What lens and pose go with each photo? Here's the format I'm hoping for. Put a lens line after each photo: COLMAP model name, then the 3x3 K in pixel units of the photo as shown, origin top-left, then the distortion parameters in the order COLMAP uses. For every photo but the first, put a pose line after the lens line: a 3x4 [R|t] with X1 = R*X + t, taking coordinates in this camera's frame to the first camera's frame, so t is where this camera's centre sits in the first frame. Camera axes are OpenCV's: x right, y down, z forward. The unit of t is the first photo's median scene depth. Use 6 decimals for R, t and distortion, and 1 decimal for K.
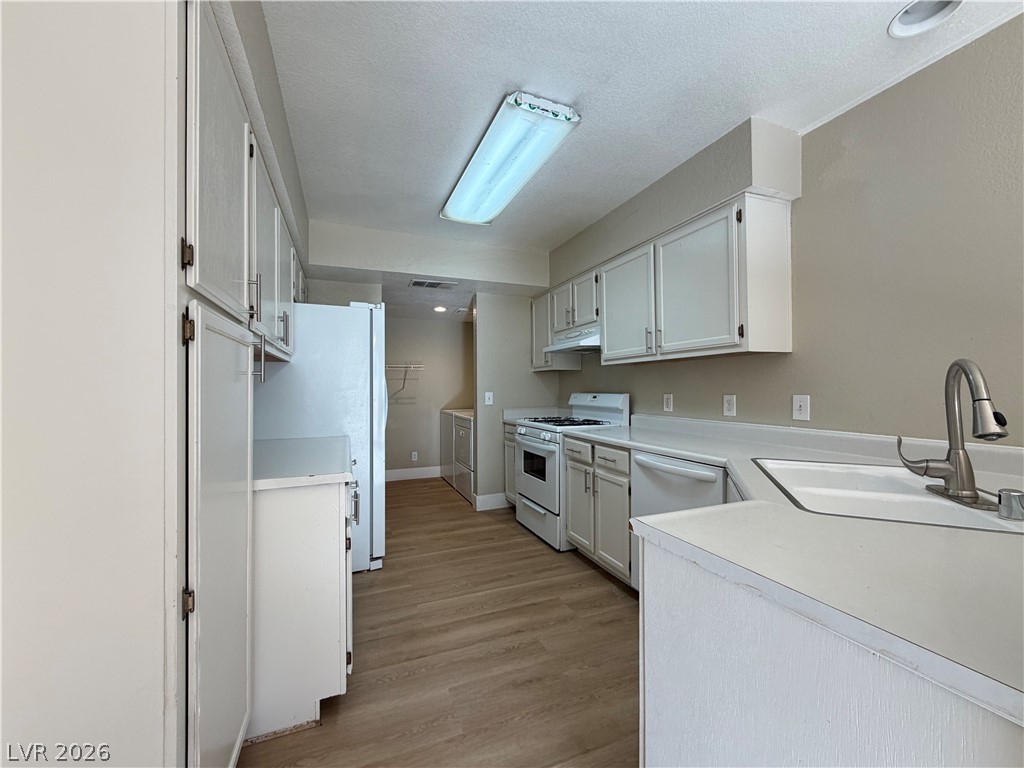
lens RADIAL K [[409.4, 0, 511.8], [0, 409.4, 381.9], [0, 0, 1]] dist [-0.000124, 0.000367]
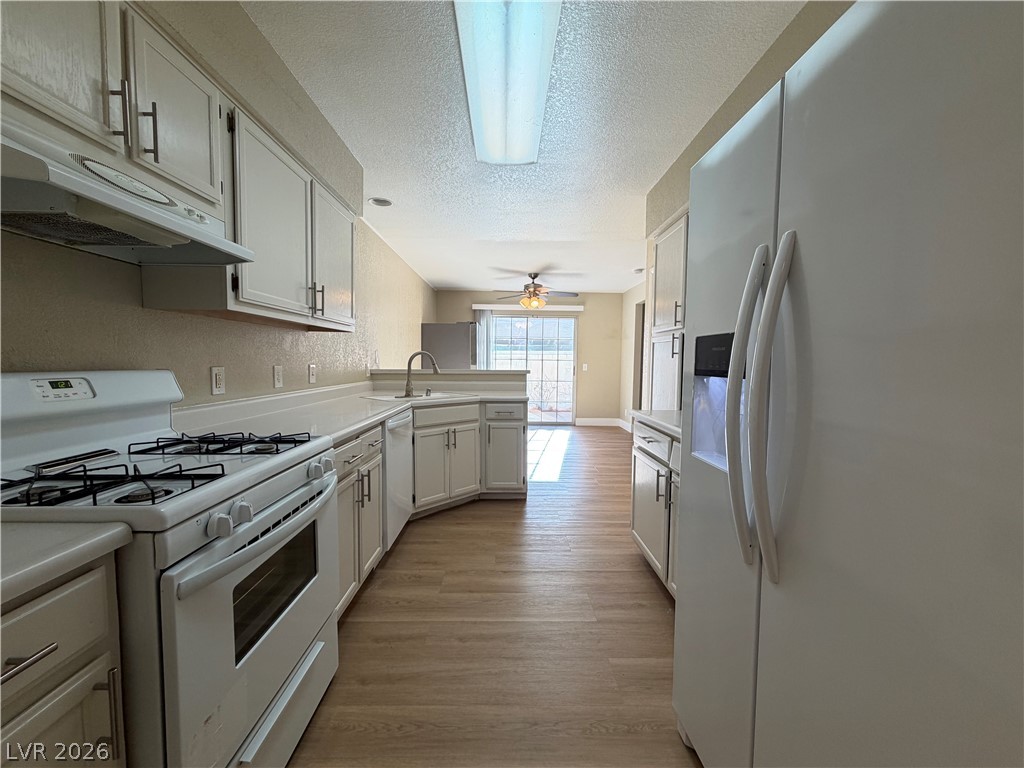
lens RADIAL K [[409.4, 0, 512.2], [0, 409.4, 386.6], [0, 0, 1]] dist [-0.000124, 0.000367]
pose [[-0.930599, -0.024740, 0.365203, -0.291934], [-0.008566, 0.998912, 0.045841, 0.027545], [-0.365940, 0.039531, -0.929799, 1.462582]]
